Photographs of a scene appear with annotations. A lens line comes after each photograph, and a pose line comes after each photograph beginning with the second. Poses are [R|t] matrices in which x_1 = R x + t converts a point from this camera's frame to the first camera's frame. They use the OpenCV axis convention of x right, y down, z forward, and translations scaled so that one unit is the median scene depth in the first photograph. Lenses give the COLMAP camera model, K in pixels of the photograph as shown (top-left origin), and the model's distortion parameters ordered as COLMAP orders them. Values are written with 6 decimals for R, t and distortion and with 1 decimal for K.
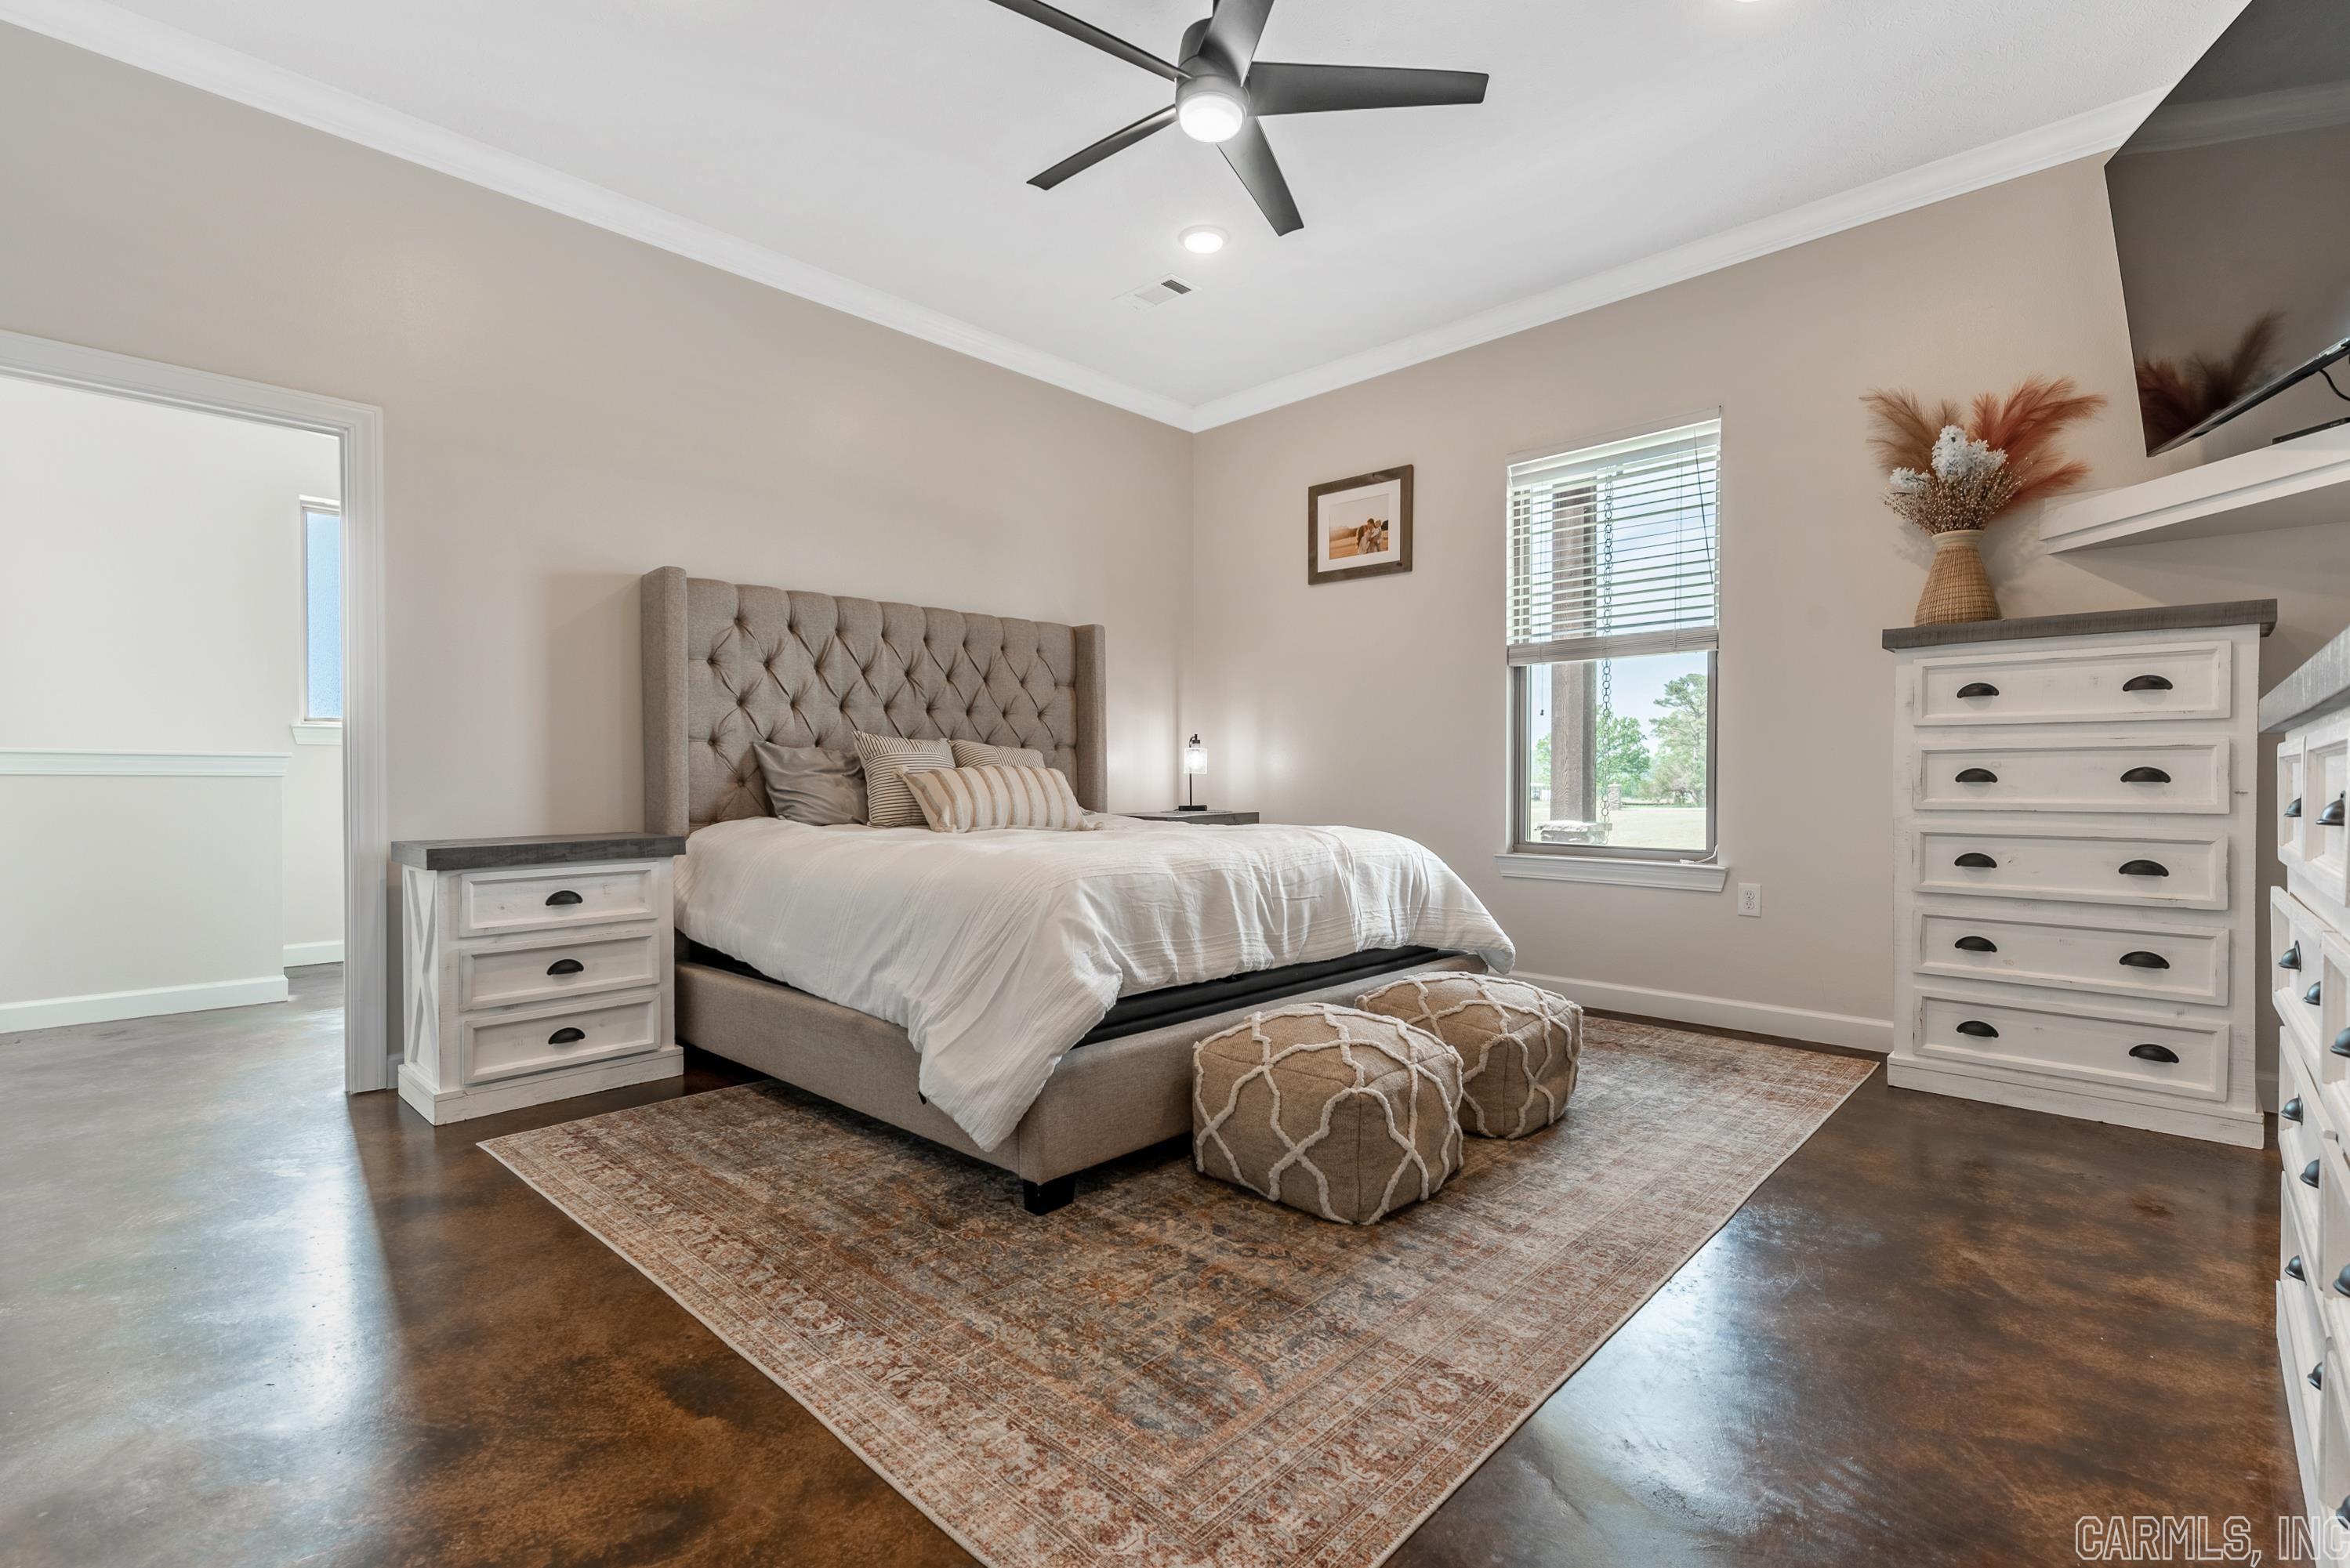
lens RADIAL K [[1052.7, 0, 1177.9], [0, 1052.7, 785.2], [0, 0, 1]] dist [0.002233, -0.003908]
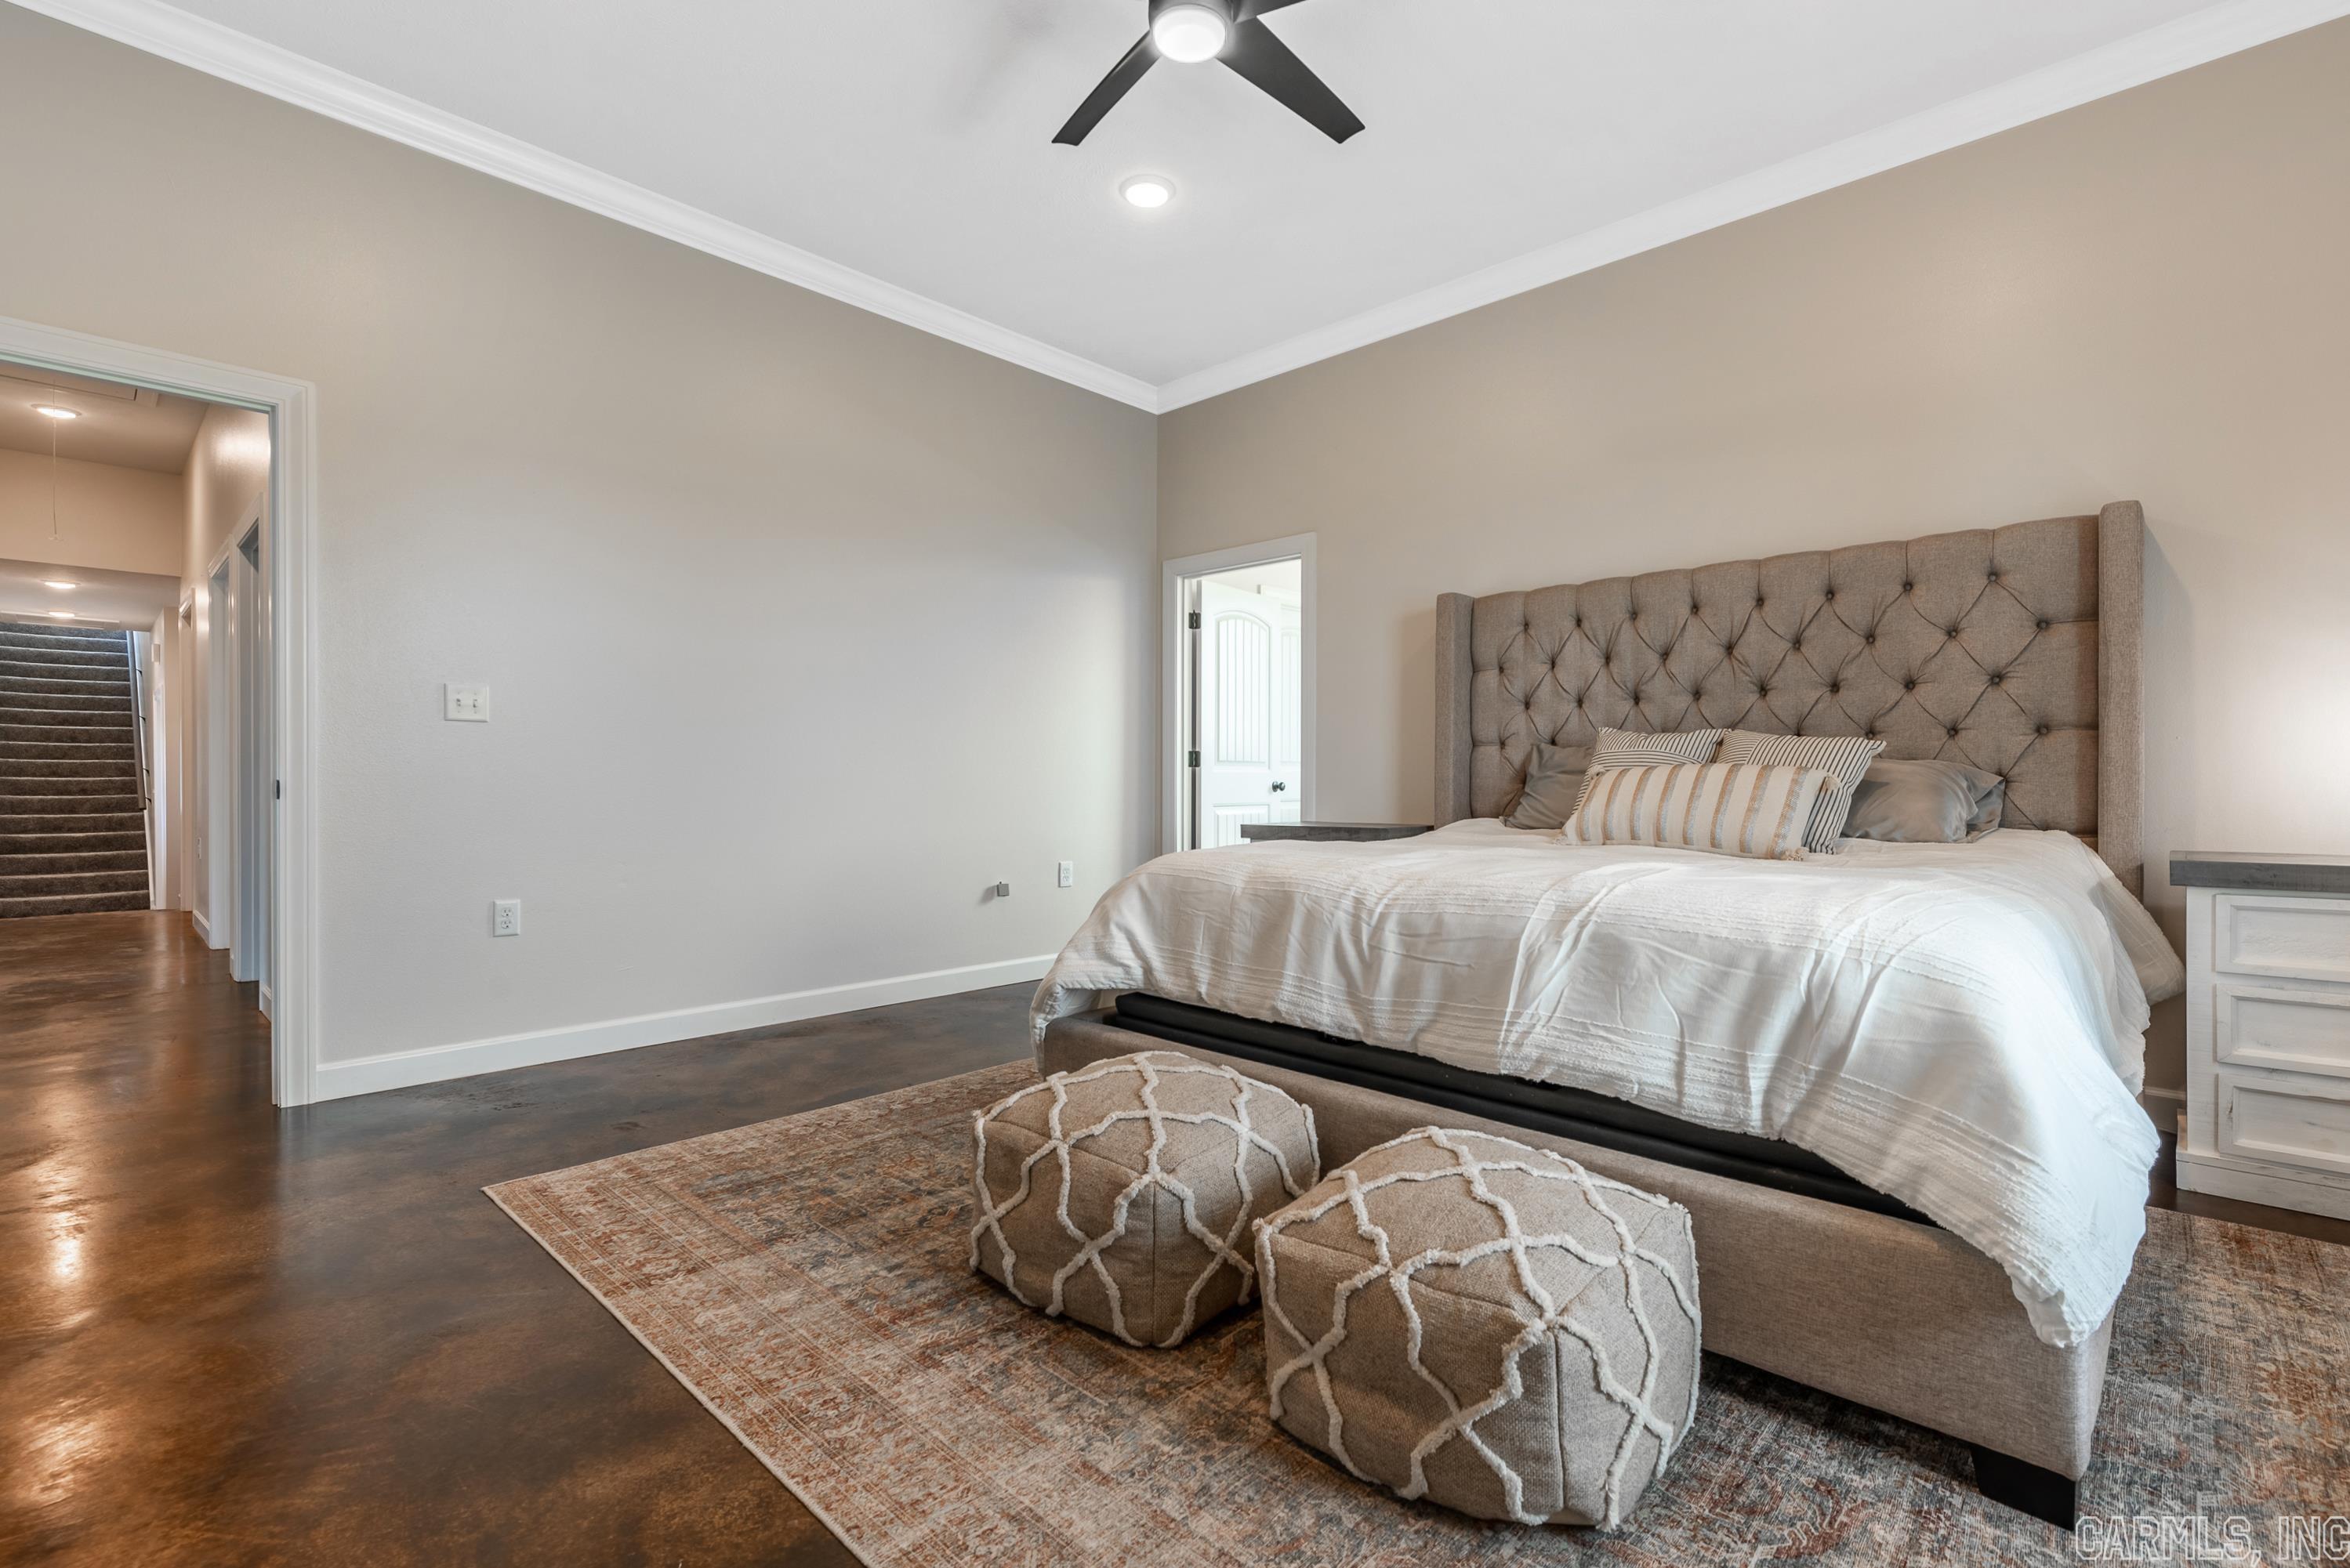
lens RADIAL K [[1052.7, 0, 1173.4], [0, 1052.7, 779.1], [0, 0, 1]] dist [0.002233, -0.003908]
pose [[-0.001793, -0.000007, -0.999998, 1.001249], [-0.010552, 0.999944, 0.000012, -0.005913], [0.999943, 0.010552, -0.001793, 1.073845]]
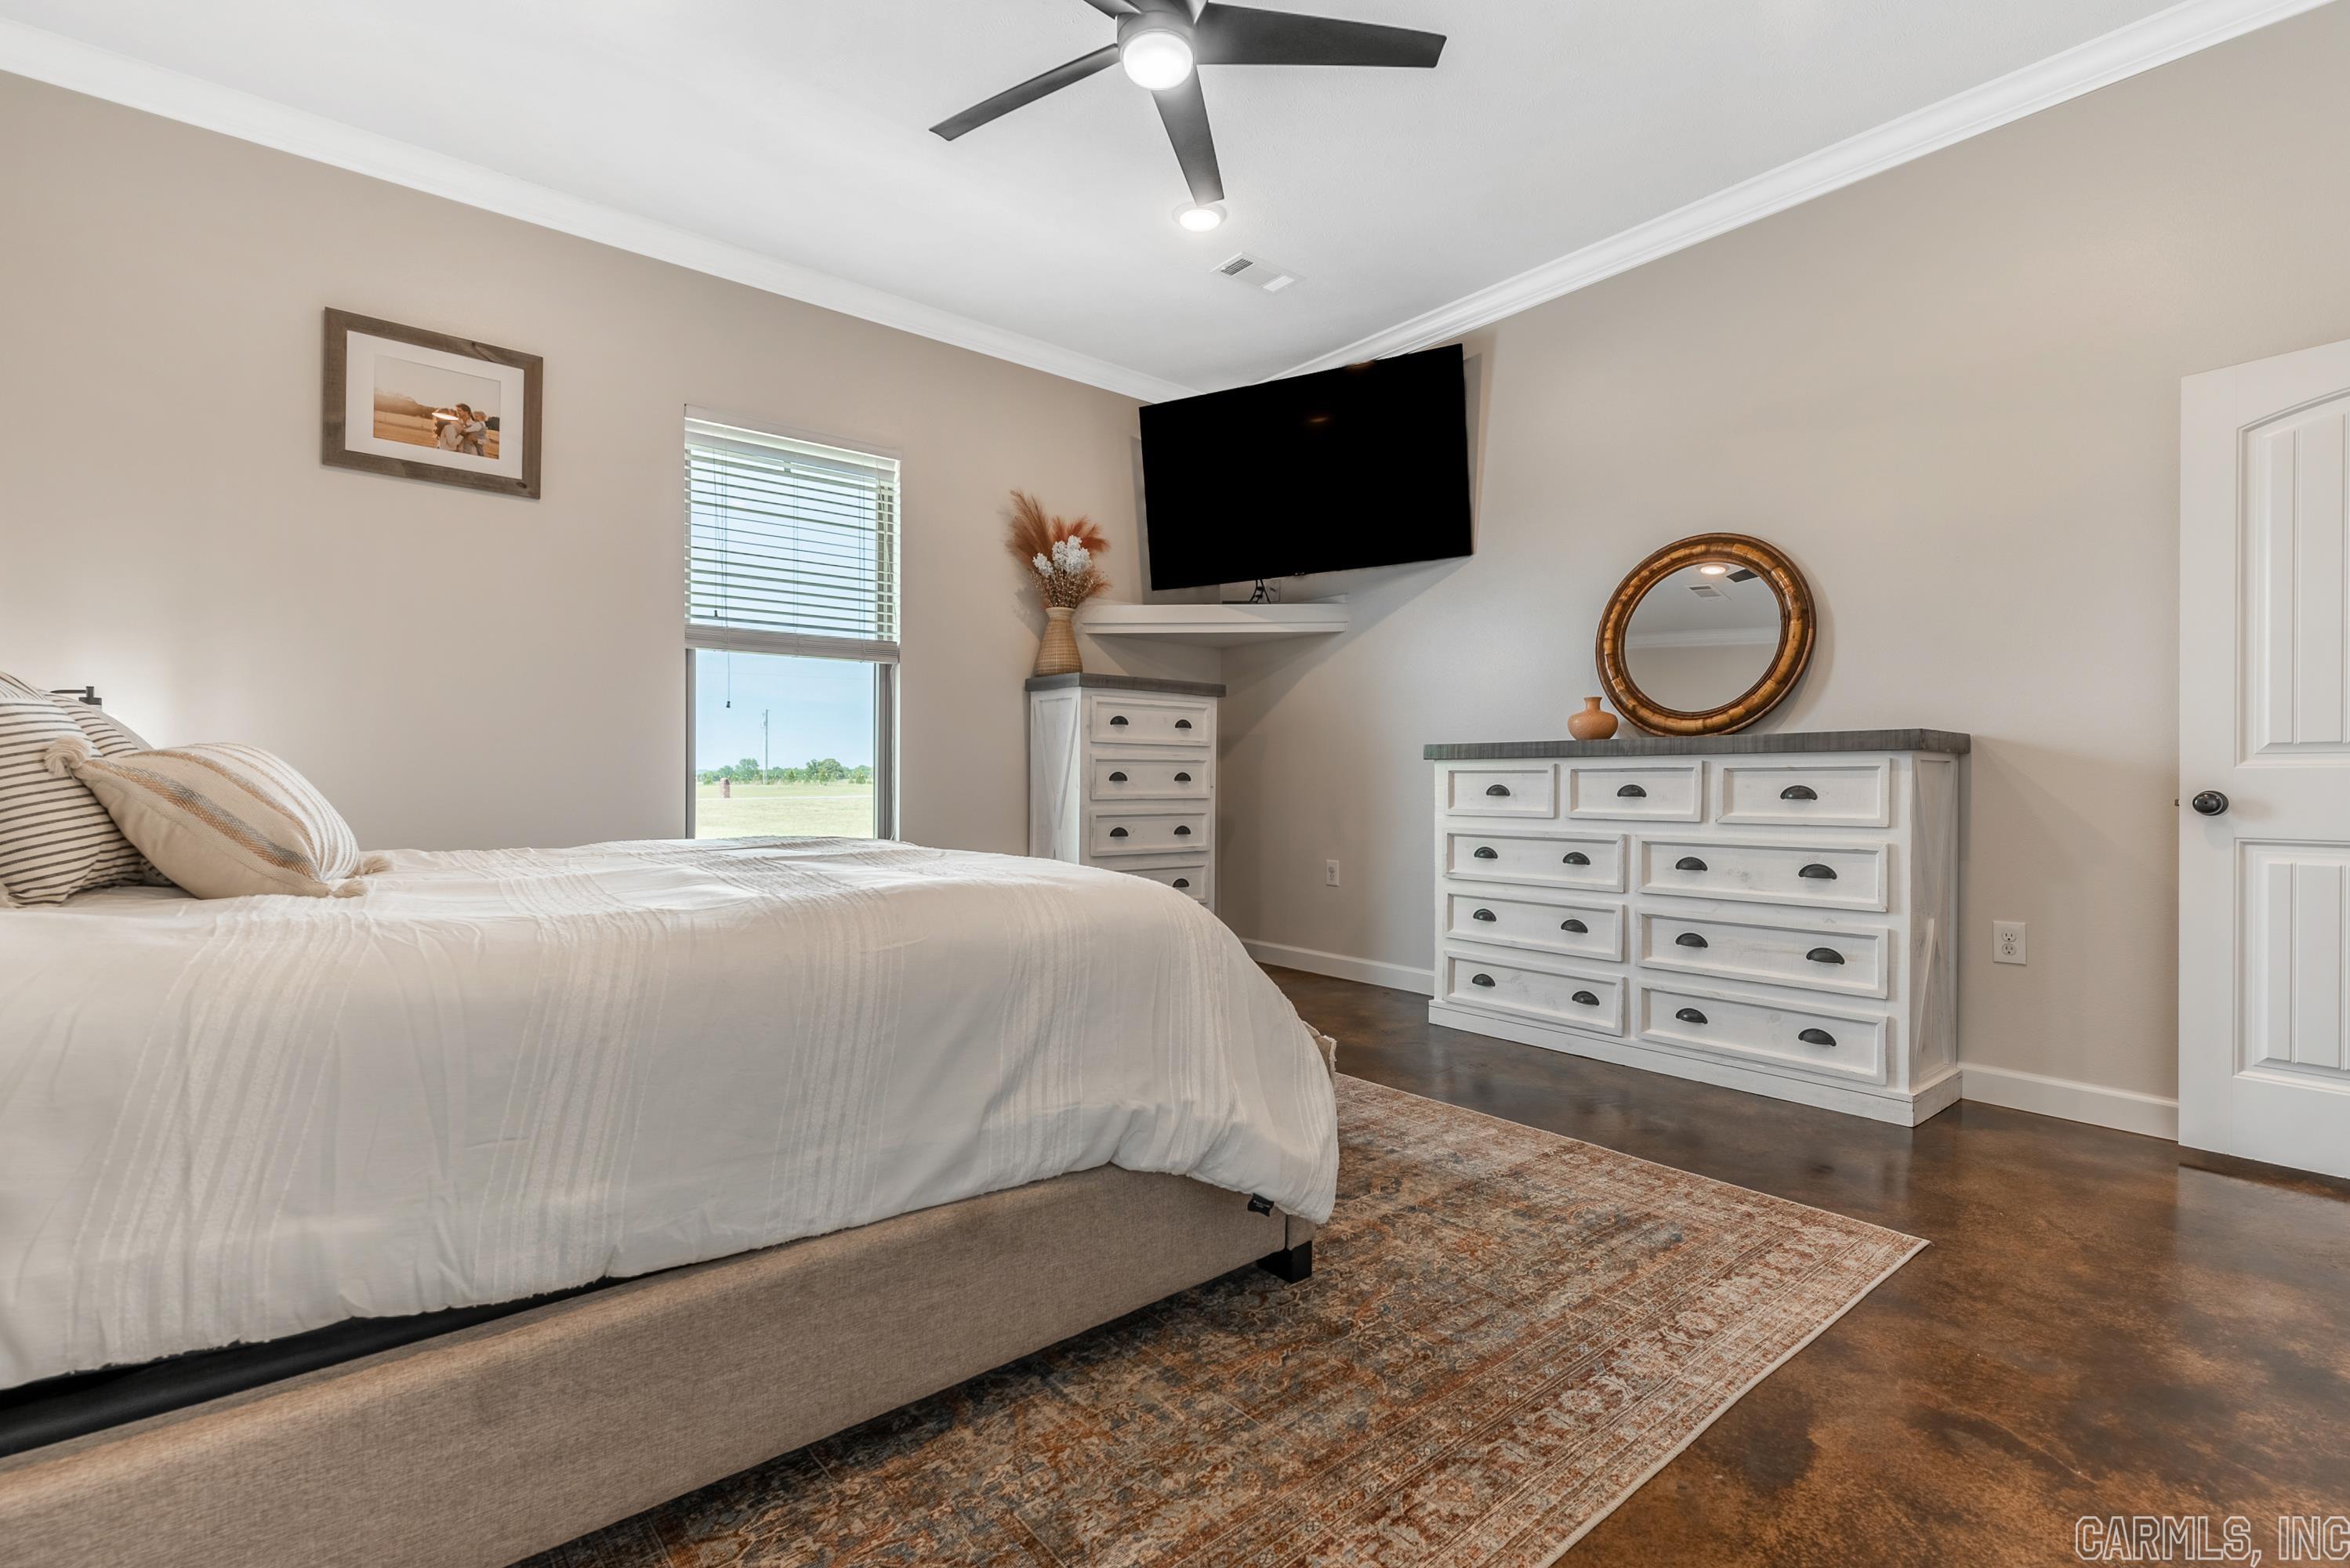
lens RADIAL K [[1052.7, 0, 1169.1], [0, 1052.7, 783.7], [0, 0, 1]] dist [0.002233, -0.003908]
pose [[0.127884, -0.001810, 0.991787, -0.953041], [0.002909, 0.999995, 0.001450, -0.001341], [-0.991785, 0.002700, 0.127889, 0.943857]]
